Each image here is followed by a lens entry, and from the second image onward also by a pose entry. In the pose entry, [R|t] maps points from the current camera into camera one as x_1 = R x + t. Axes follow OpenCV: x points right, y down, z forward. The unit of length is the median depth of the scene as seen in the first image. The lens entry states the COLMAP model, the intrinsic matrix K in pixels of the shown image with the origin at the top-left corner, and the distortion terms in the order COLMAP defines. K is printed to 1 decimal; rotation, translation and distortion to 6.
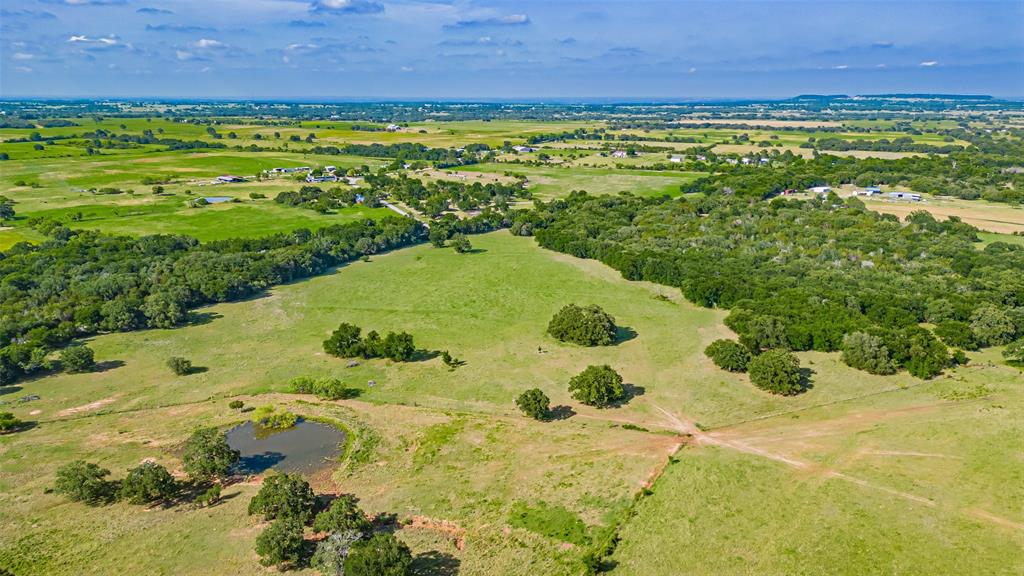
lens RADIAL K [[714.8, 0, 509.7], [0, 714.8, 289.4], [0, 0, 1]] dist [0.072028, -0.078192]
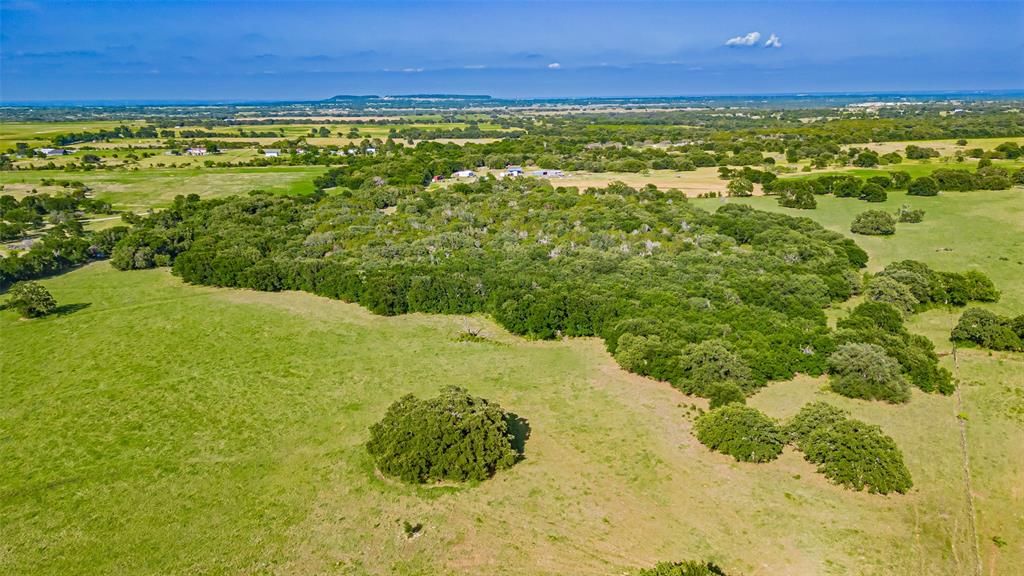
lens RADIAL K [[714.8, 0, 509.3], [0, 714.8, 283.8], [0, 0, 1]] dist [0.072028, -0.078192]
pose [[0.820487, -0.154592, 0.550366, -0.026814], [0.160759, 0.986286, 0.037376, -0.014457], [-0.548596, 0.057810, 0.834087, 0.127896]]
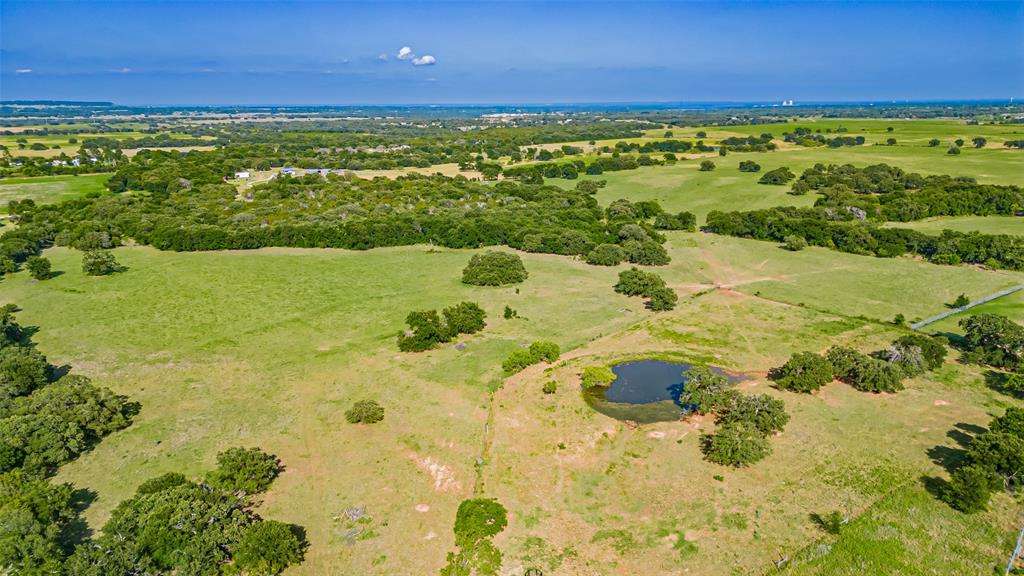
lens RADIAL K [[714.8, 0, 507.7], [0, 714.8, 284.1], [0, 0, 1]] dist [0.072028, -0.078192]
pose [[0.465478, -0.222226, 0.856706, -0.188269], [0.237949, 0.963748, 0.120707, -0.012386], [-0.852473, 0.147666, 0.501482, 0.101815]]
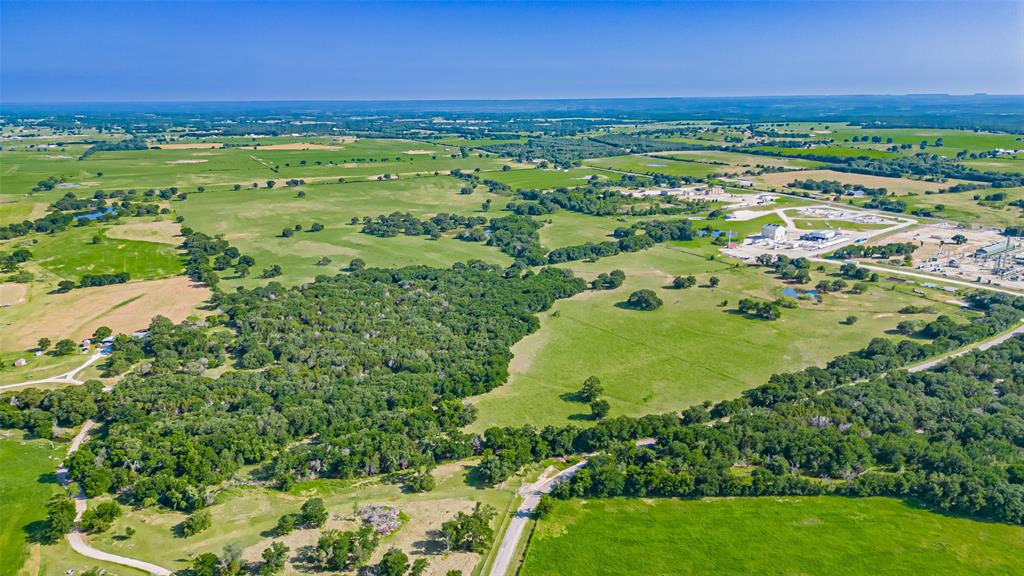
lens RADIAL K [[714.8, 0, 511.4], [0, 714.8, 285.9], [0, 0, 1]] dist [0.072028, -0.078192]
pose [[-0.786035, -0.153242, 0.598887, -0.187124], [0.166551, 0.880468, 0.443889, -0.215505], [-0.595323, 0.448657, -0.666556, 0.581683]]
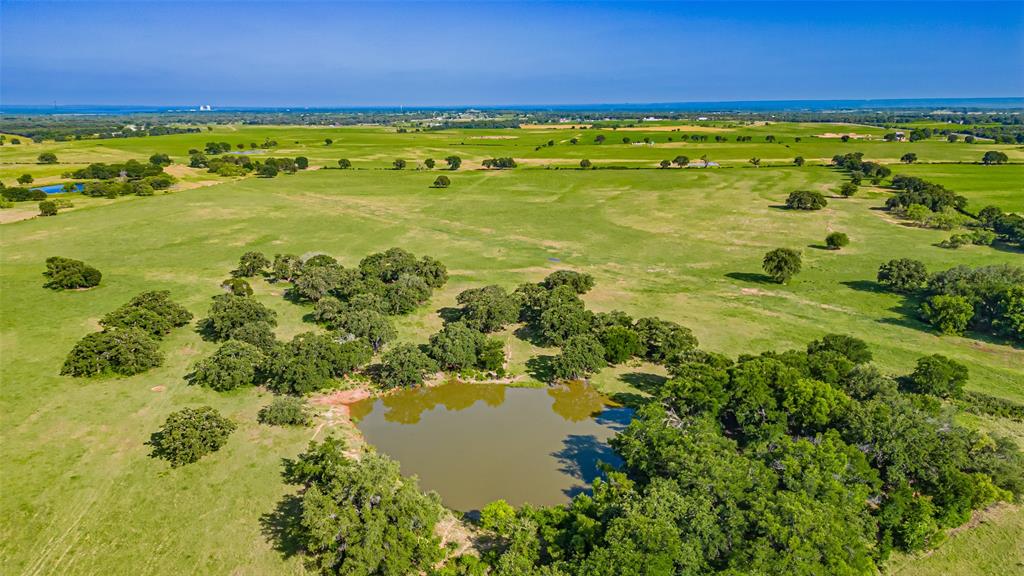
lens RADIAL K [[714.8, 0, 511.4], [0, 714.8, 289.8], [0, 0, 1]] dist [0.072028, -0.078192]
pose [[-0.259125, -0.242788, 0.934831, 0.162075], [0.254896, 0.916385, 0.308652, -0.015899], [-0.931602, 0.318264, -0.175572, 0.127993]]
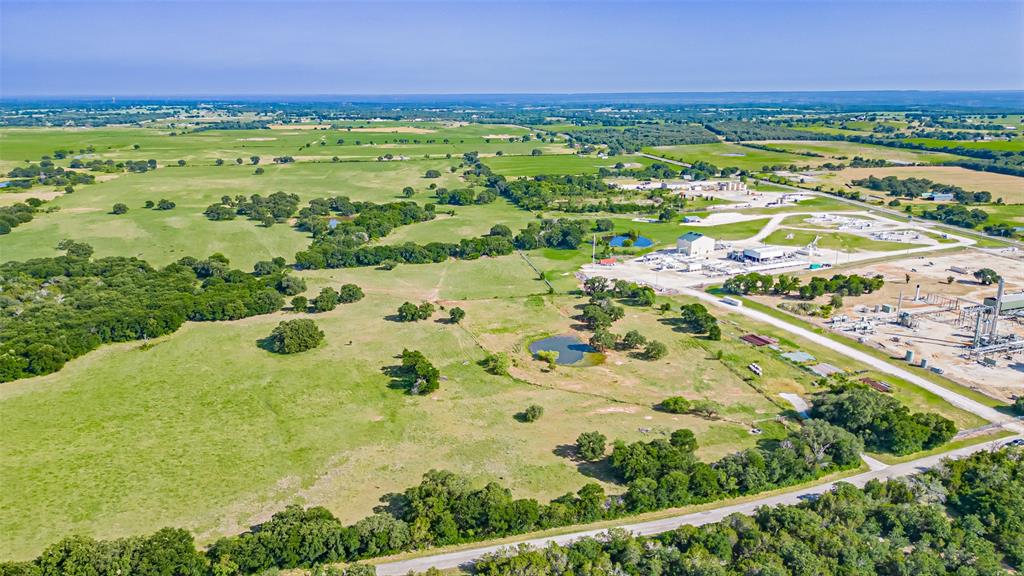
lens RADIAL K [[714.8, 0, 512.3], [0, 714.8, 287.7], [0, 0, 1]] dist [0.072028, -0.078192]
pose [[-0.581600, -0.214083, 0.784799, -0.253317], [0.211957, 0.891544, 0.400279, -0.103720], [-0.785376, 0.399146, -0.473146, 0.288901]]
